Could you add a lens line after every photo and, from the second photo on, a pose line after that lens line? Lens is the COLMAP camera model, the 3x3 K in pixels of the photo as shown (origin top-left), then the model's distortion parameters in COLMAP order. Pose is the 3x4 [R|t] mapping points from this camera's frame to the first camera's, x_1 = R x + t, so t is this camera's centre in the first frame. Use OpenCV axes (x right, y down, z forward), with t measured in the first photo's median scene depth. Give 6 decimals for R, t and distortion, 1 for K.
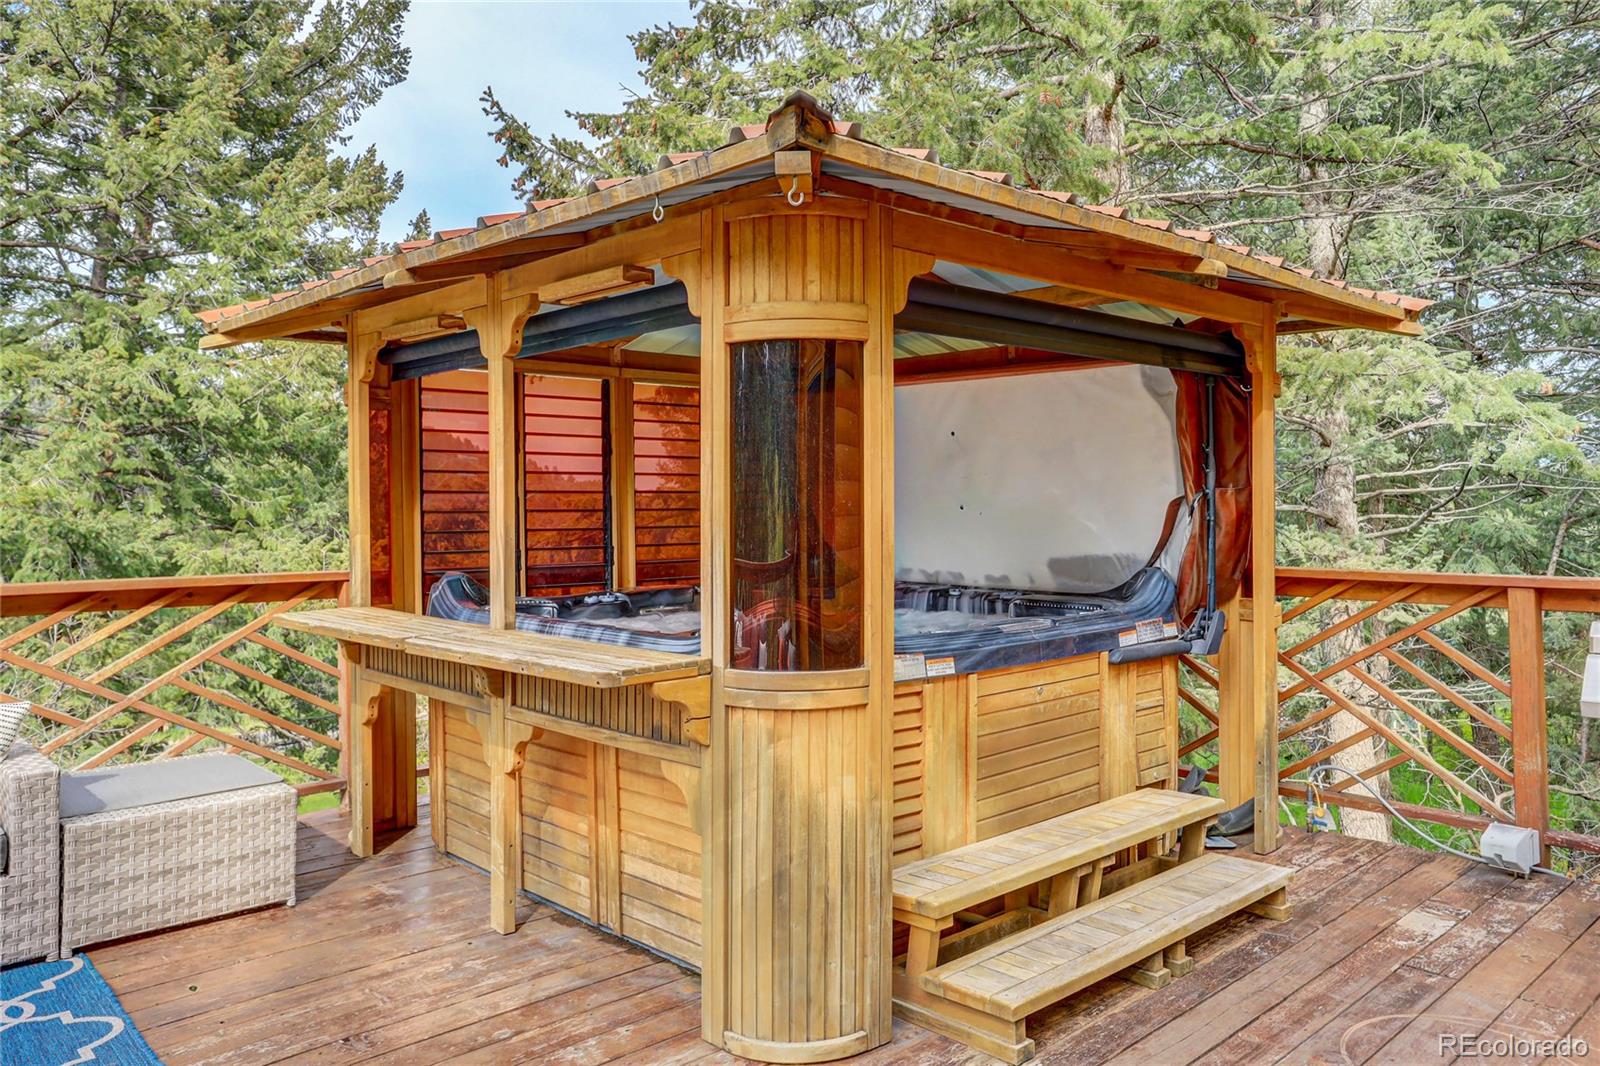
lens RADIAL K [[1181.9, 0, 810.6], [0, 1181.9, 503.3], [0, 0, 1]] dist [-0.044431, 0.103999]
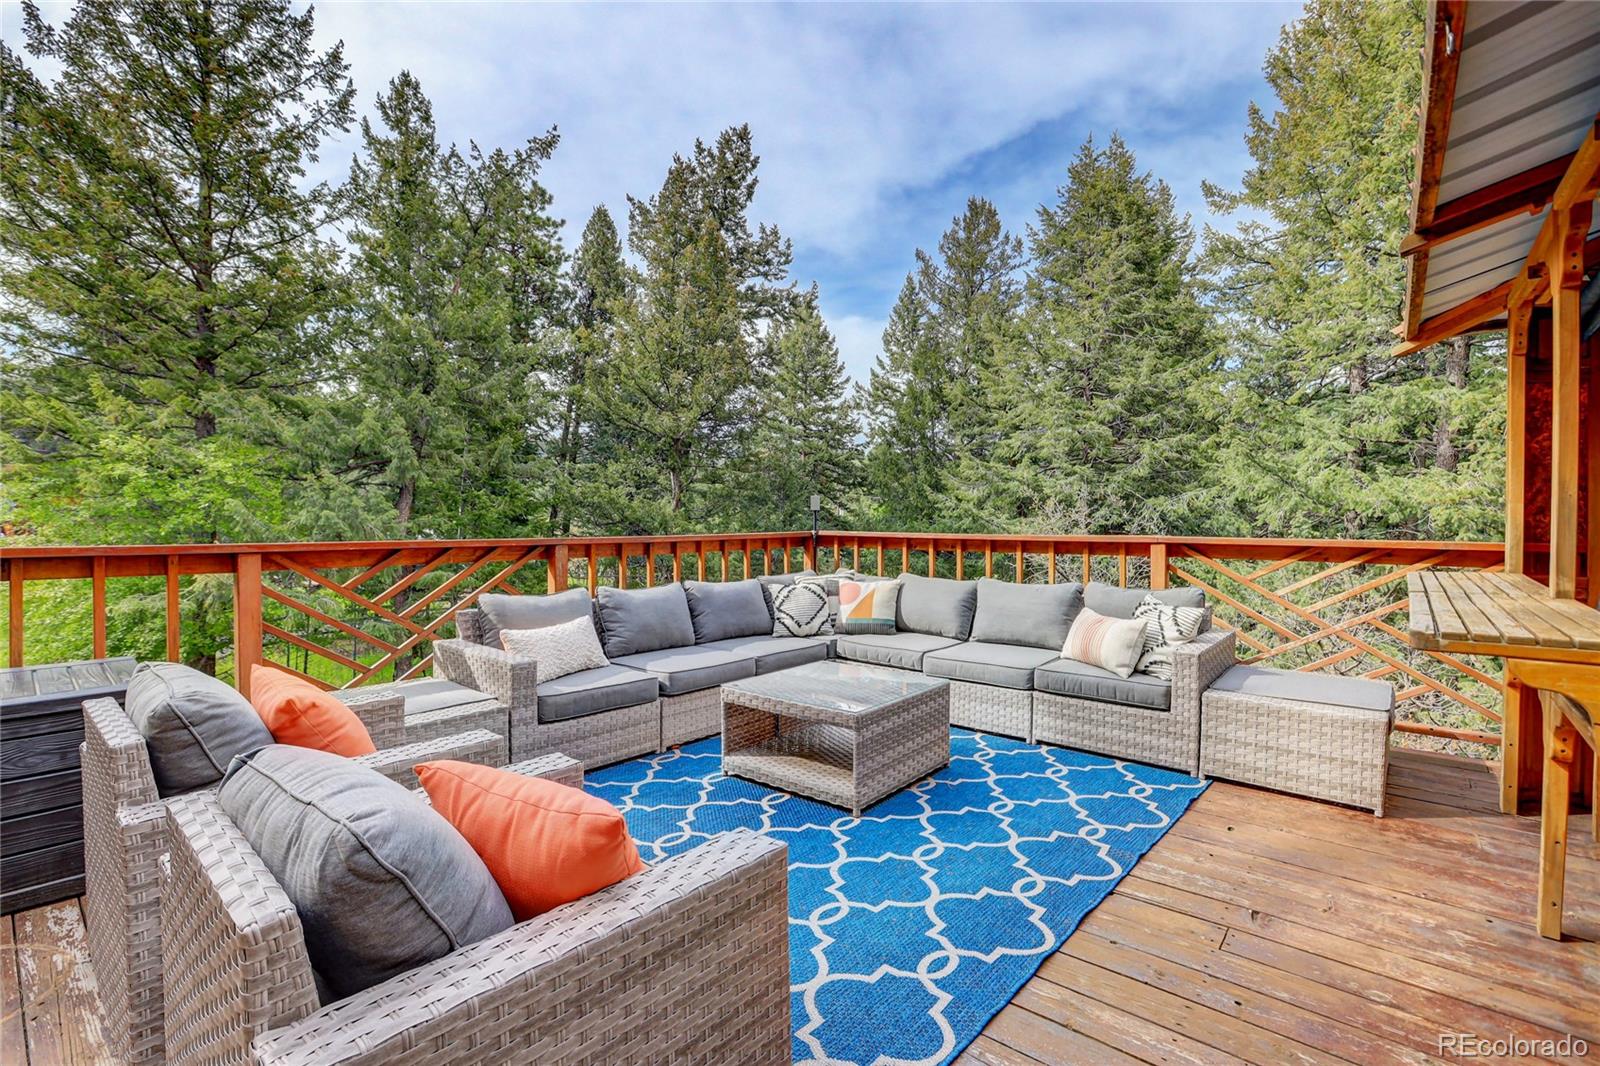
lens RADIAL K [[740.7, 0, 800.0], [0, 740.7, 533.0], [0, 0, 1]] dist [-0.063720, 0.034910]
pose [[0.113926, 0.026650, -0.993132, 0.215270], [-0.001790, 0.999644, 0.026619, 0.045430], [0.993488, -0.001255, 0.113933, 0.377732]]
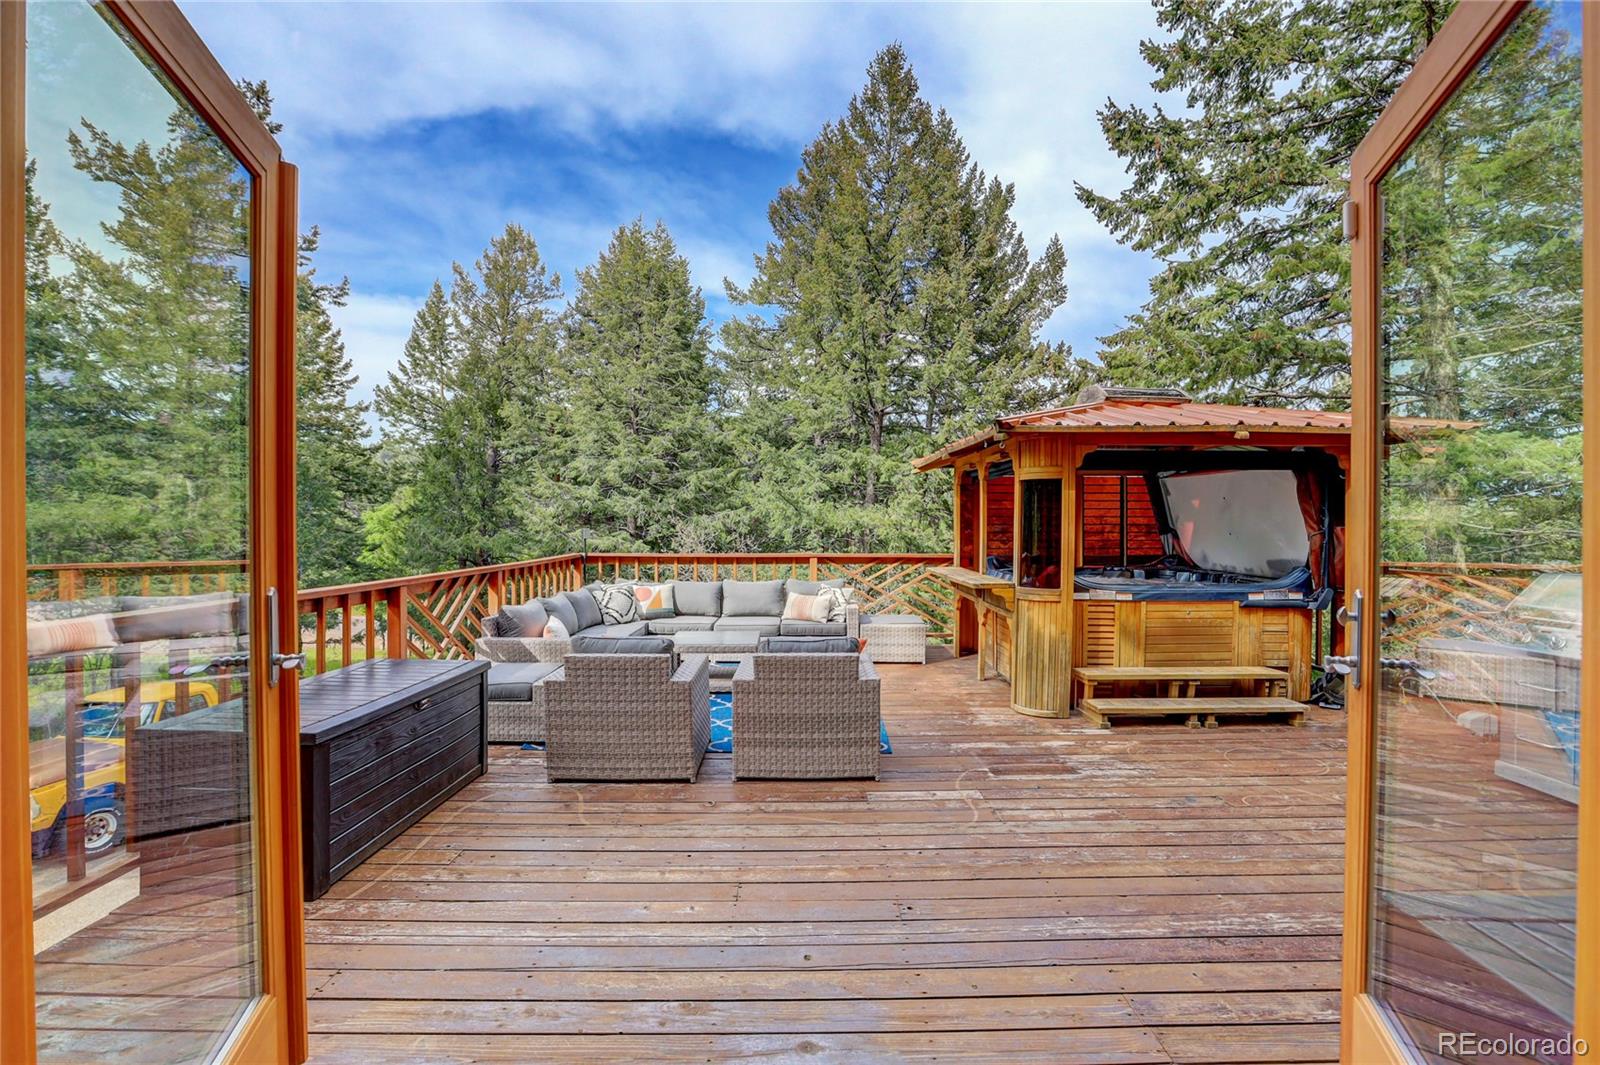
lens RADIAL K [[732.4, 0, 800.0], [0, 732.4, 532.5], [0, 0, 1]] dist [-0.000091, 0.000112]
pose [[0.723875, 0.015829, -0.689750, 0.652284], [-0.005032, 0.999831, 0.017664, -0.024364], [0.689913, -0.009316, 0.723832, -0.602756]]
